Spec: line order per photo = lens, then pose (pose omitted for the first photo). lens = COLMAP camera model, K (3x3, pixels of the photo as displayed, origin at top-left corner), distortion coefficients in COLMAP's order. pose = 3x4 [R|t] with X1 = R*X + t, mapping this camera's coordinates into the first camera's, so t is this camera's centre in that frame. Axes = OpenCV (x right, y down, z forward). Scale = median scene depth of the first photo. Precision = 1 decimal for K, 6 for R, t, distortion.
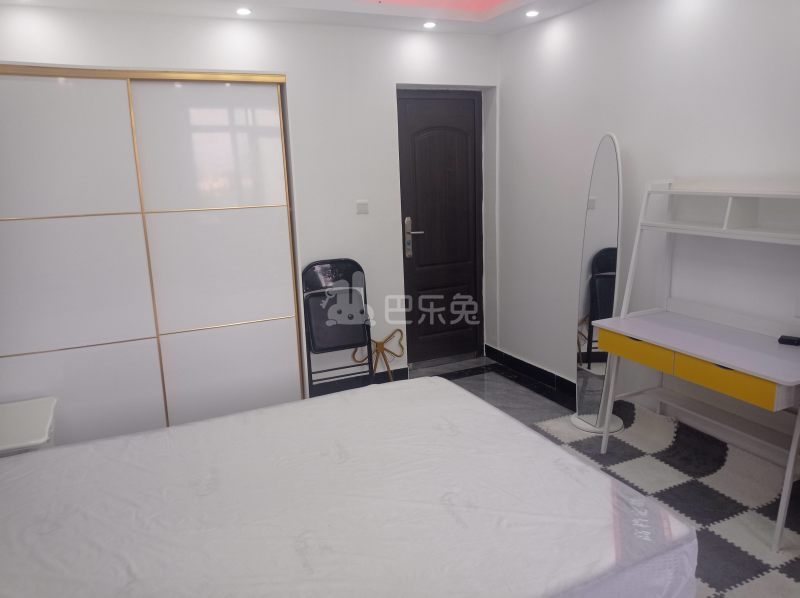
lens RADIAL K [[586.6, 0, 401.0], [0, 586.6, 302.0], [0, 0, 1]] dist [-0.016576, -0.040737]
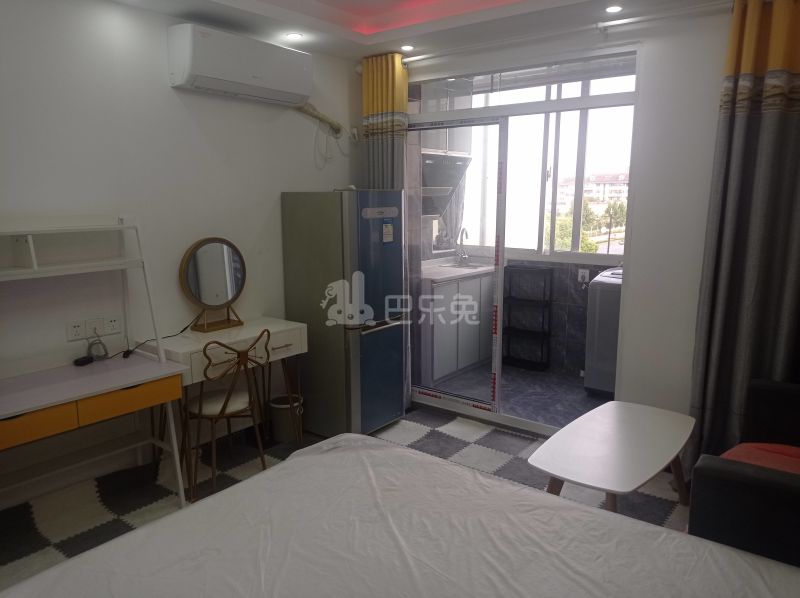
lens RADIAL K [[586.6, 0, 400.4], [0, 586.6, 299.8], [0, 0, 1]] dist [-0.016576, -0.040737]
pose [[-0.450260, -0.122681, 0.884429, -0.552586], [0.218115, 0.945397, 0.242179, -0.177333], [-0.865847, 0.301950, -0.398916, 0.881890]]
